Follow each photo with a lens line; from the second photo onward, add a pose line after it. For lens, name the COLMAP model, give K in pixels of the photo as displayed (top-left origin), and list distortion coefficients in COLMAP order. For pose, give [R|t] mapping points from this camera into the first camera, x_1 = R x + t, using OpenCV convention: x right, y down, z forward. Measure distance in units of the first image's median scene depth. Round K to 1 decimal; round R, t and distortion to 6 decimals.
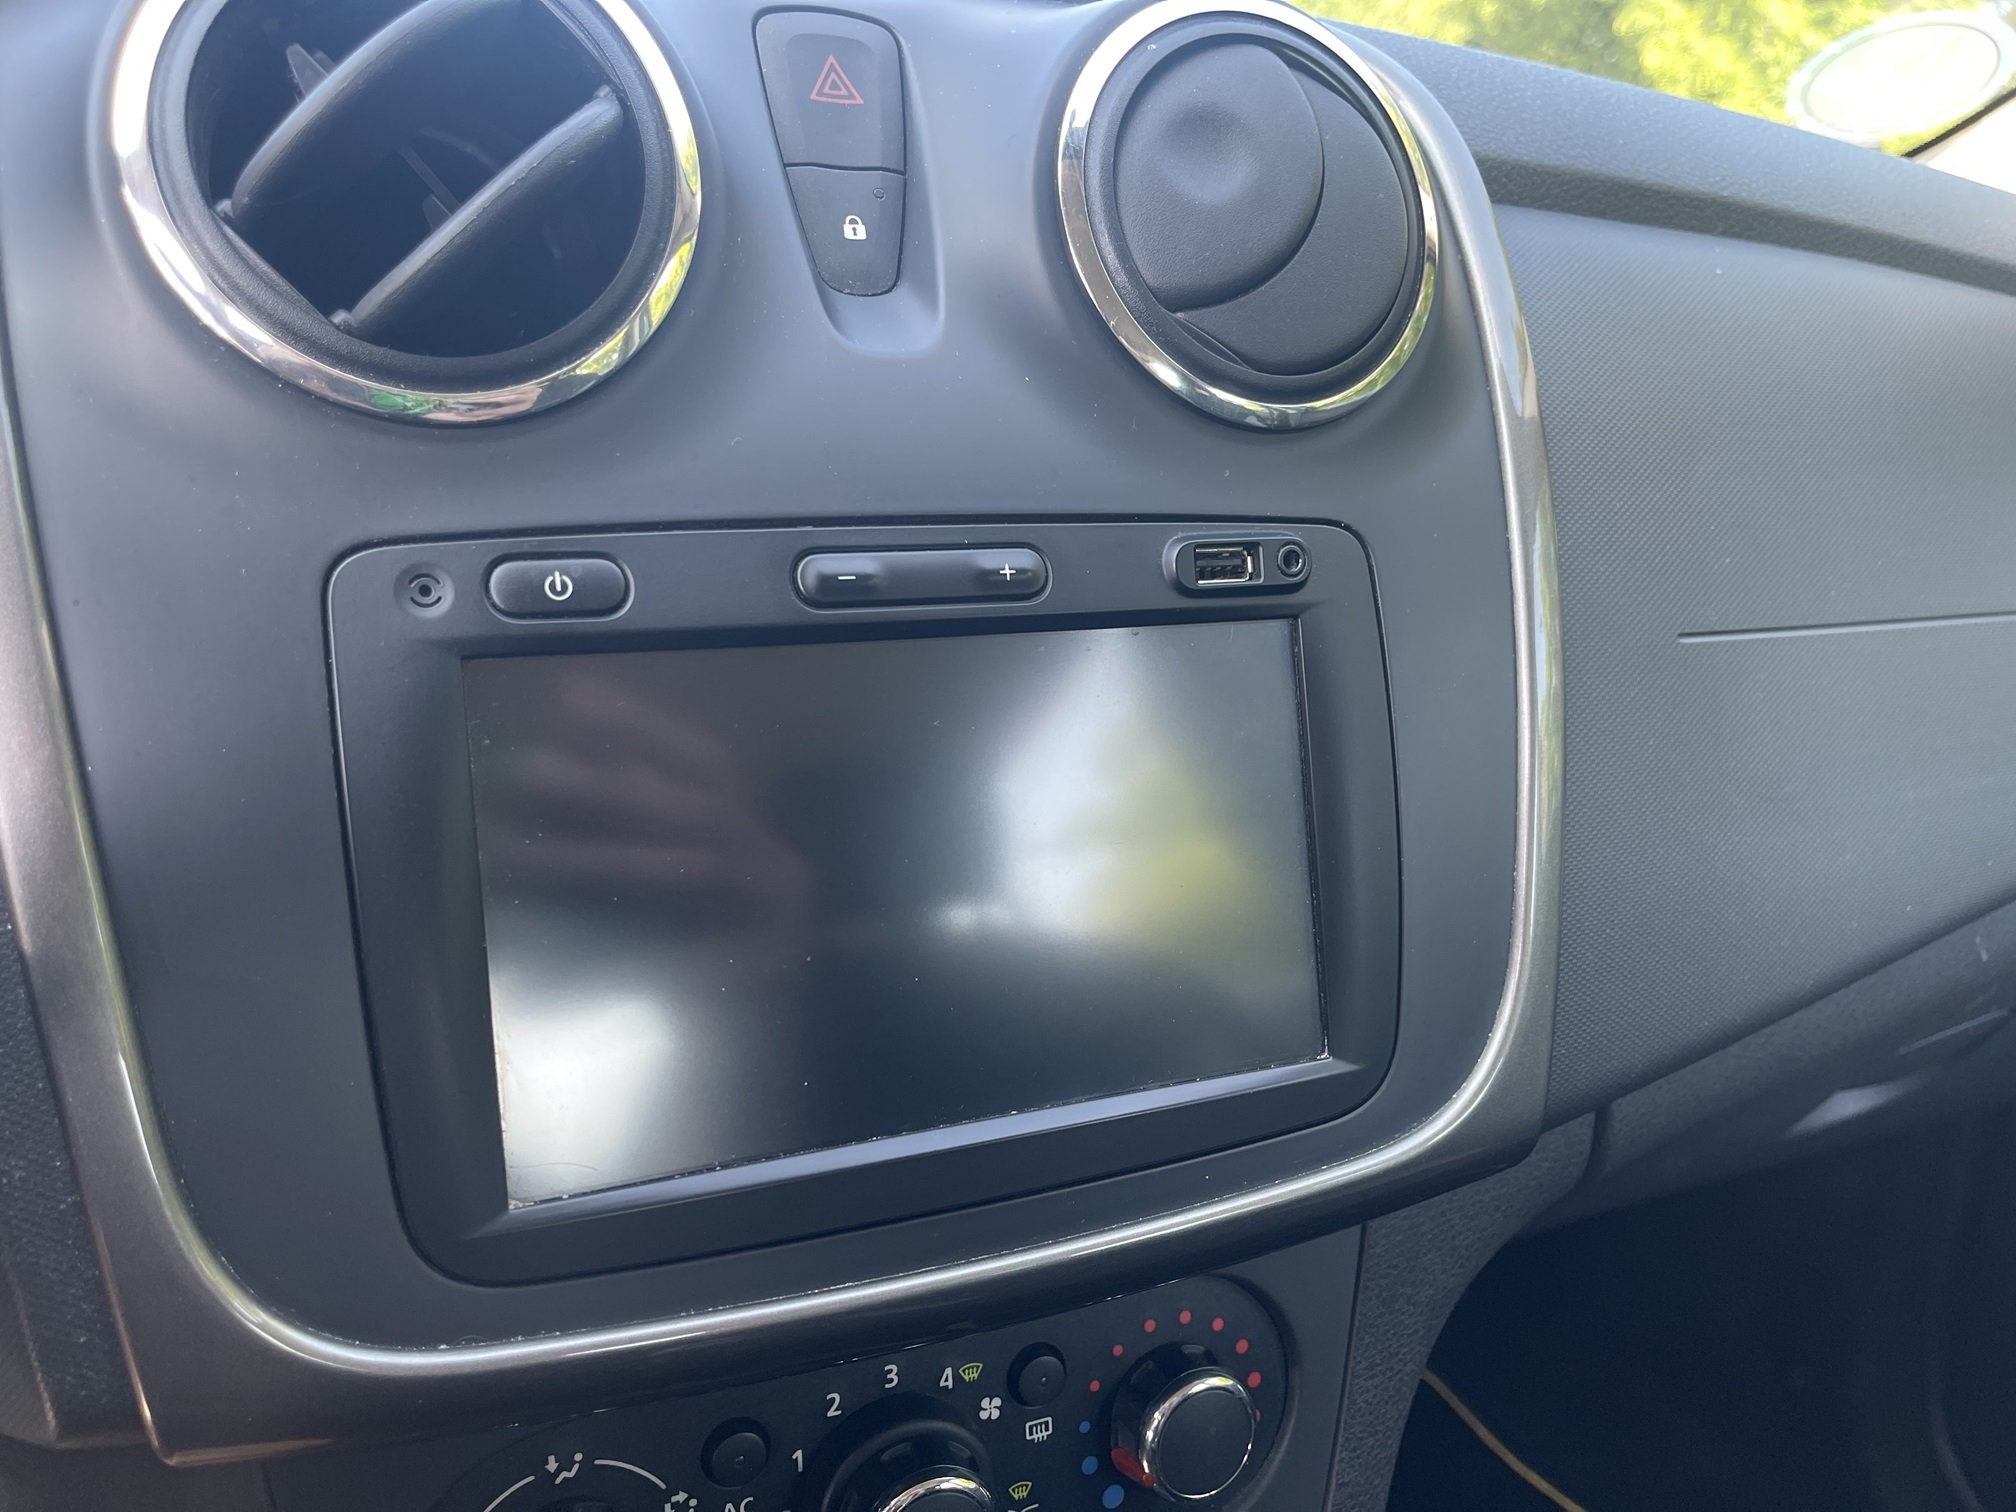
lens RADIAL K [[1533.2, 0, 1002.6], [0, 1533.2, 767.1], [0, 0, 1]] dist [0.053312, -0.071963]
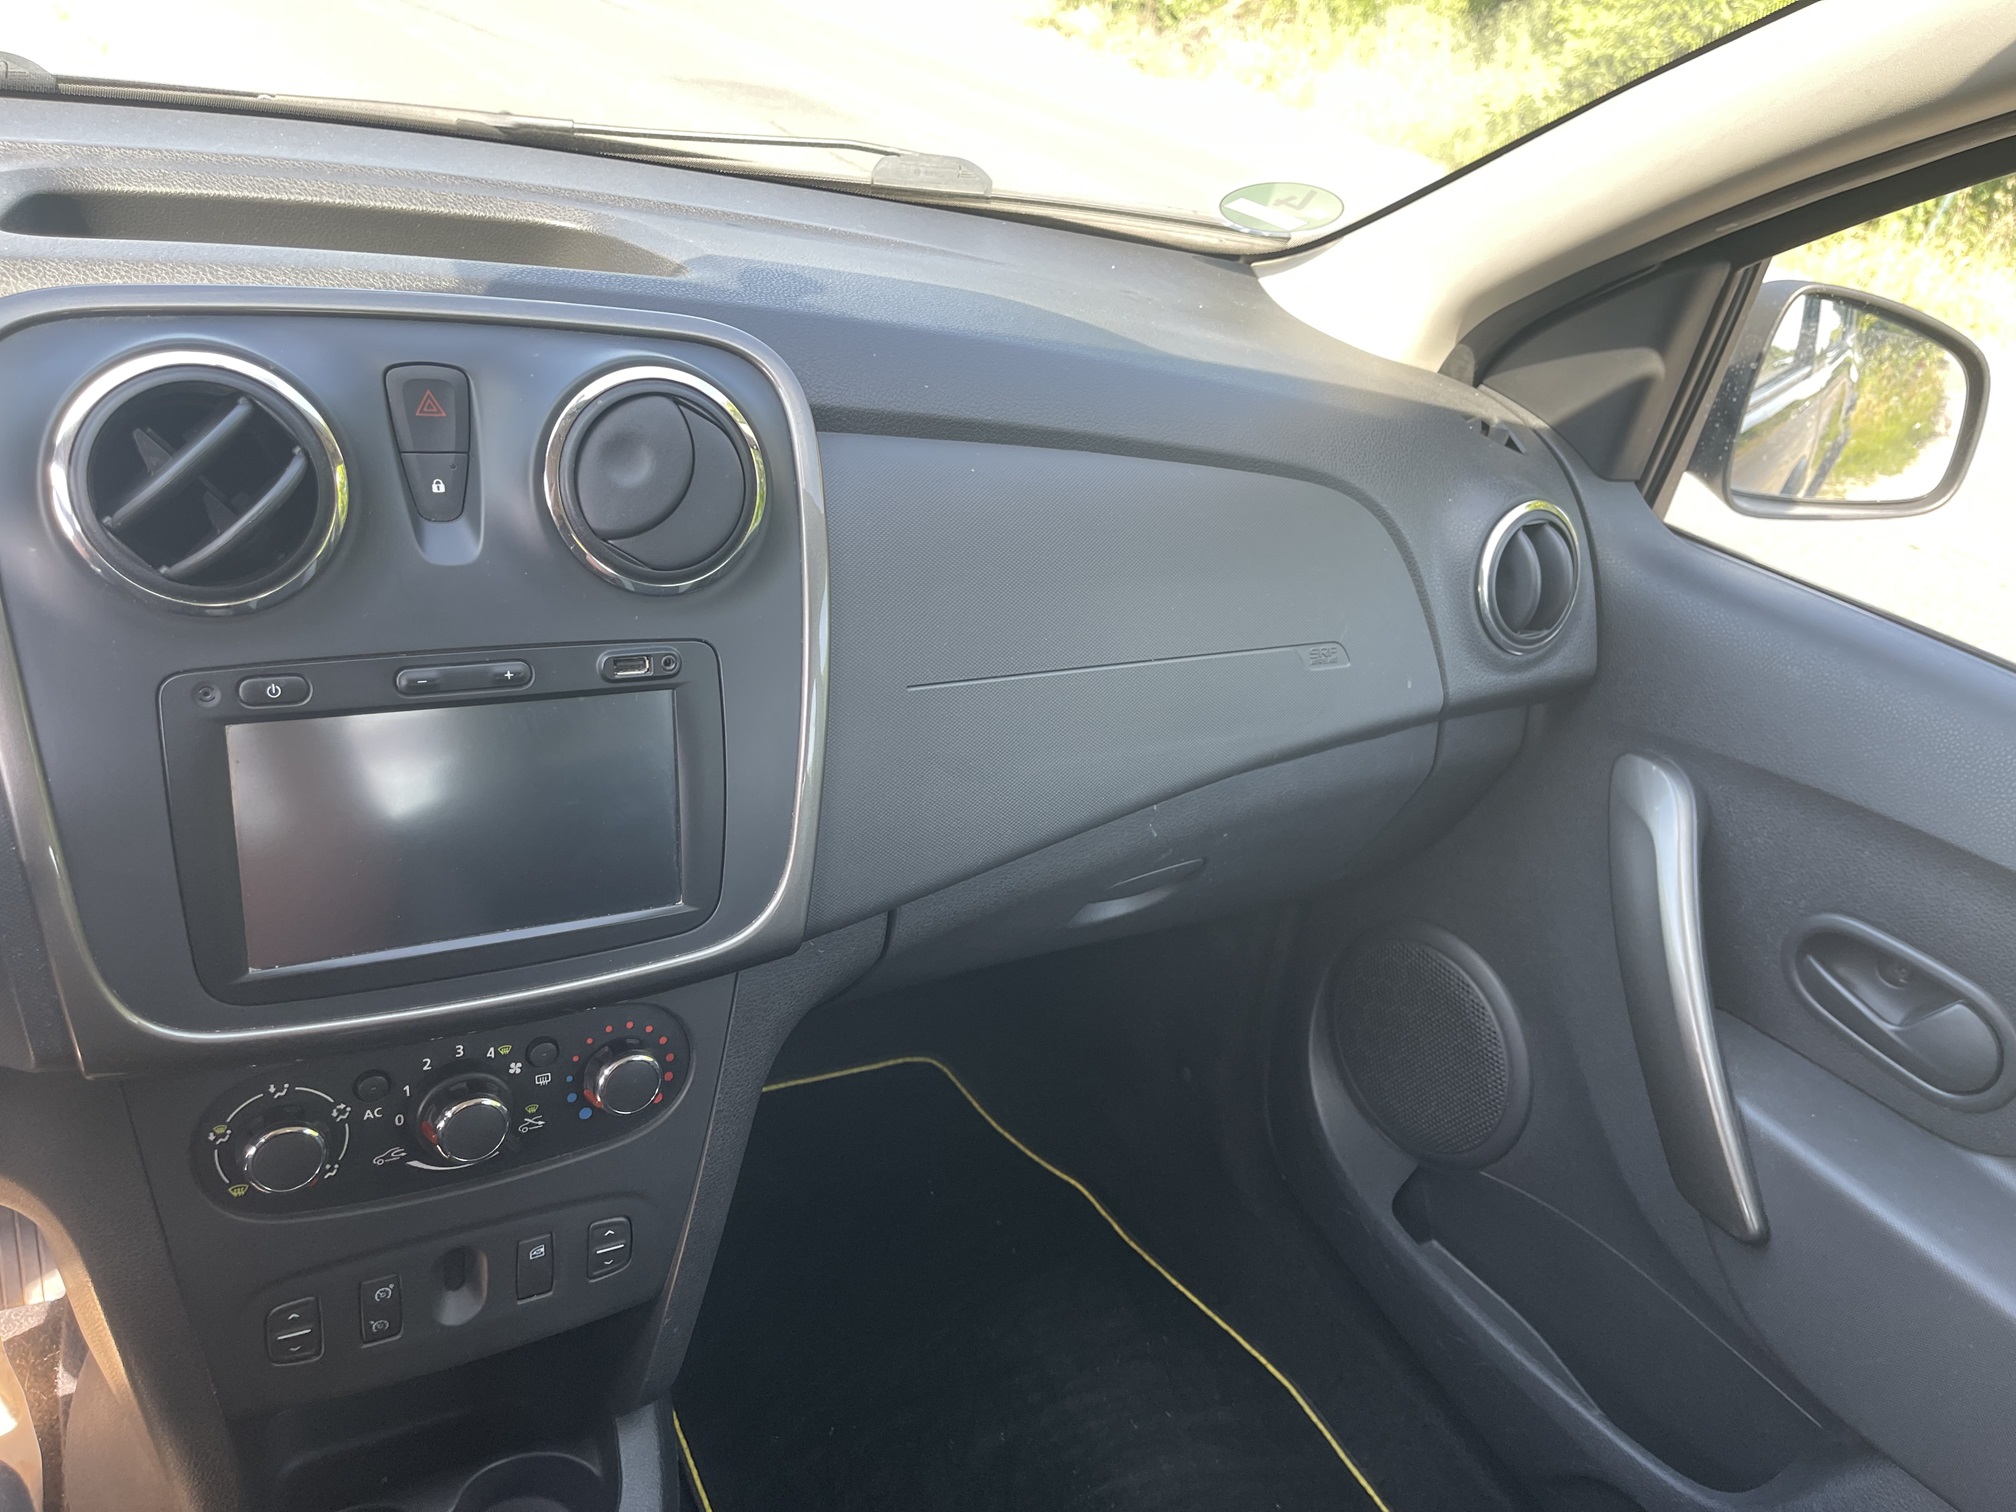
lens RADIAL K [[1533.2, 0, 1006.5], [0, 1533.2, 738.1], [0, 0, 1]] dist [0.053312, -0.071963]
pose [[0.987433, 0.050641, 0.149707, 0.319293], [-0.073816, 0.985380, 0.153551, -0.368305], [-0.139742, -0.162672, 0.976734, -0.998797]]
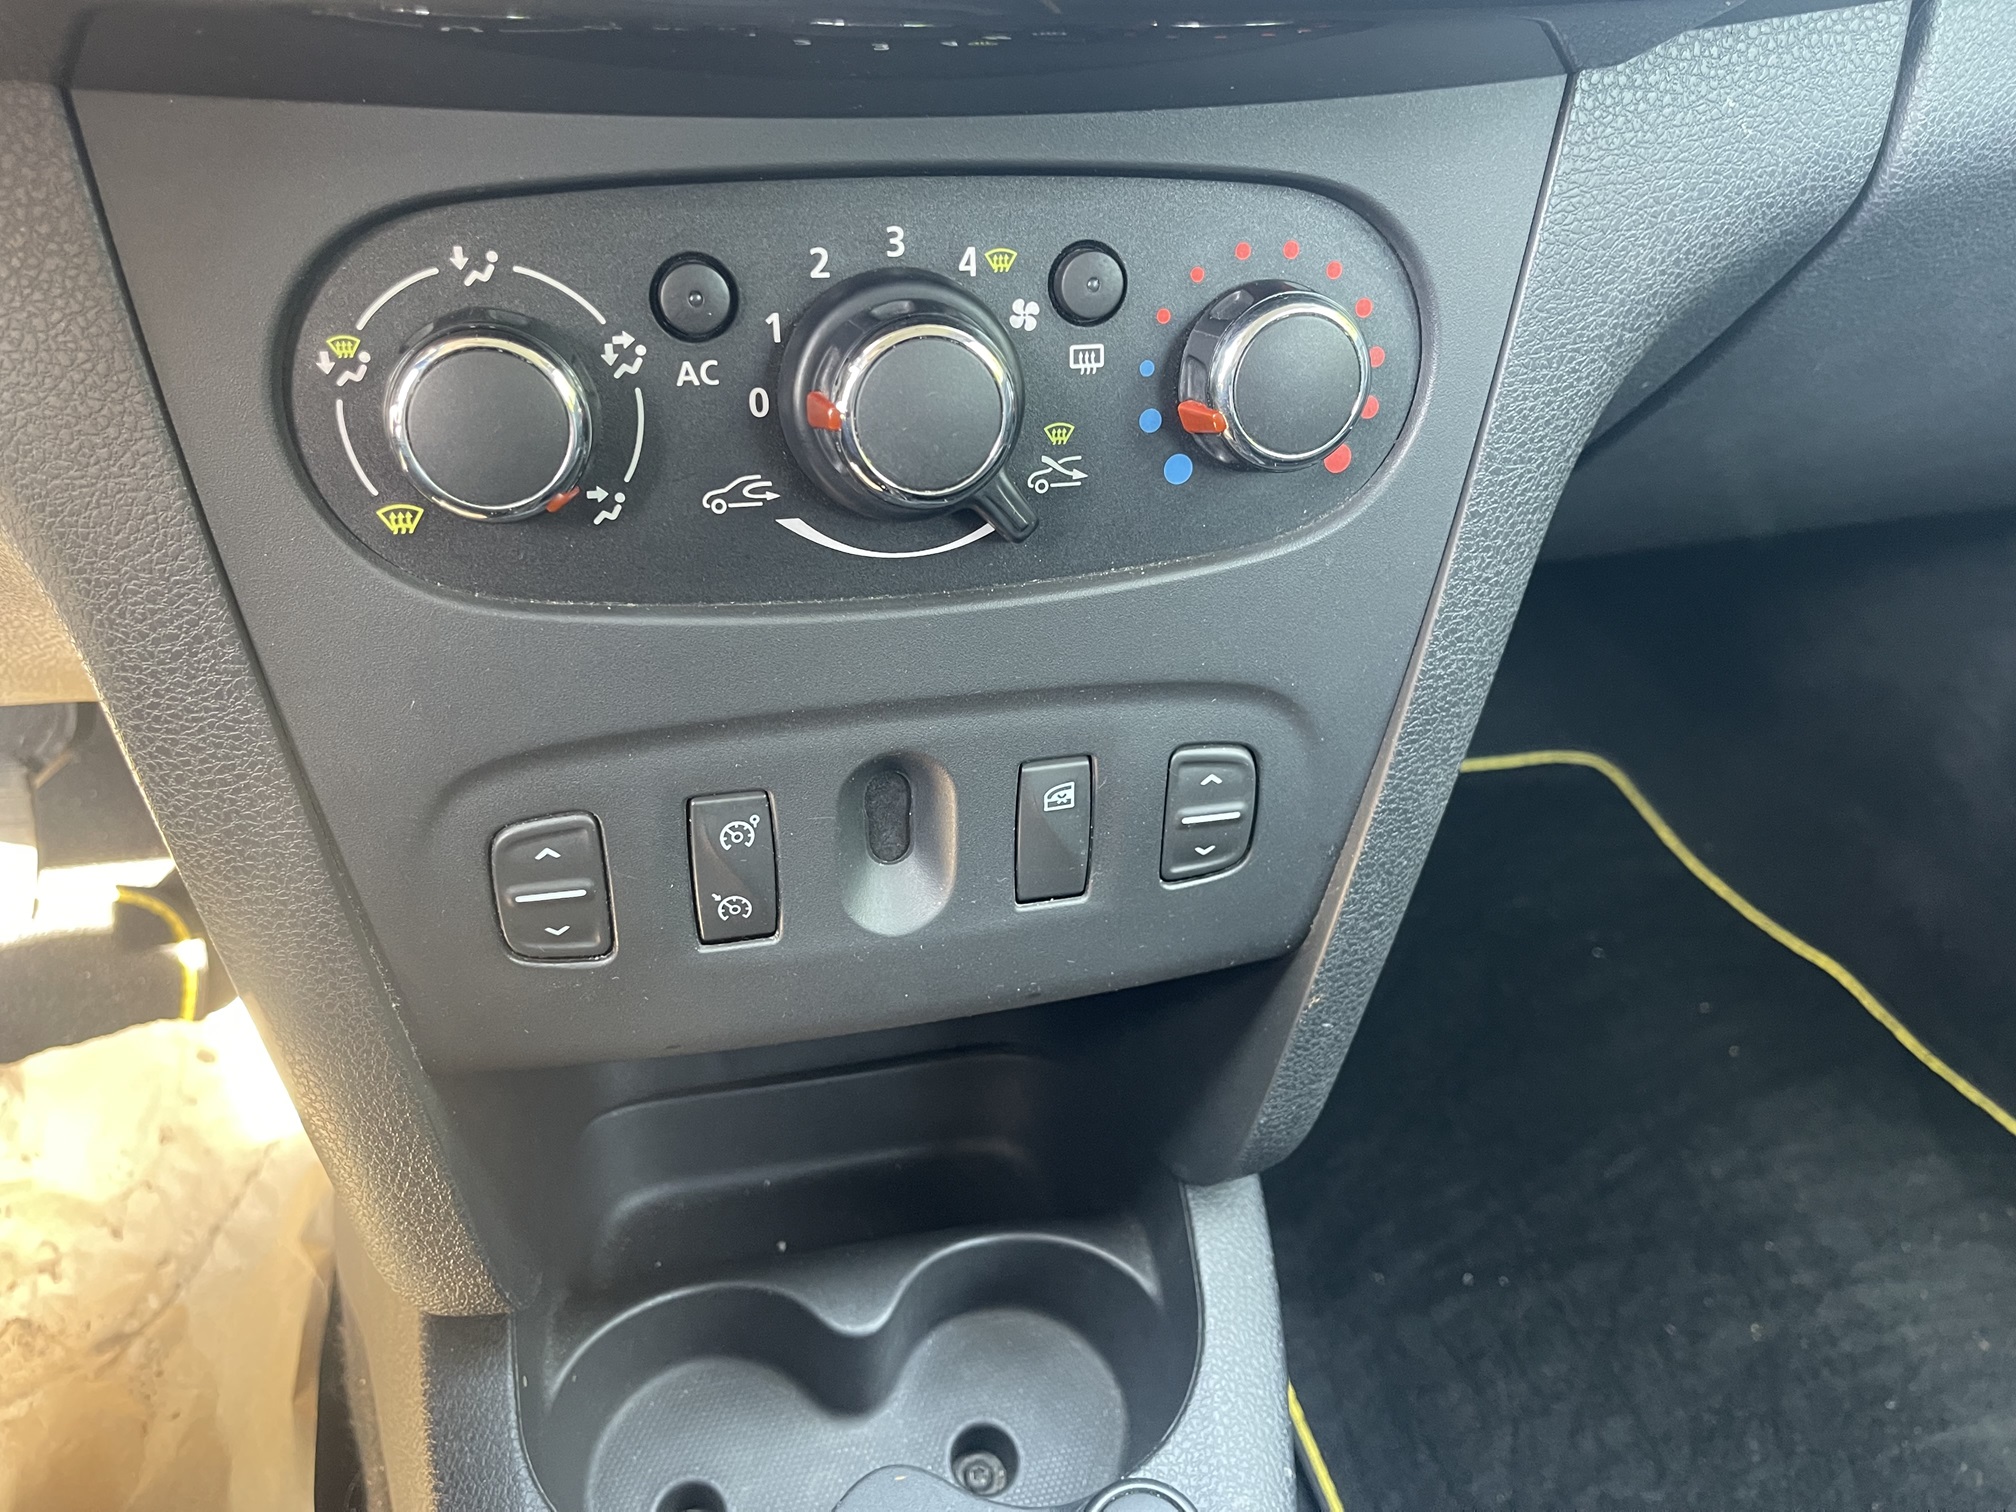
lens RADIAL K [[1533.2, 0, 993.3], [0, 1533.2, 761.5], [0, 0, 1]] dist [0.053312, -0.071963]
pose [[0.987204, 0.079600, -0.138173, 0.114594], [-0.040318, 0.962941, 0.266681, 0.470191], [0.154280, -0.257698, 0.953829, 0.203573]]
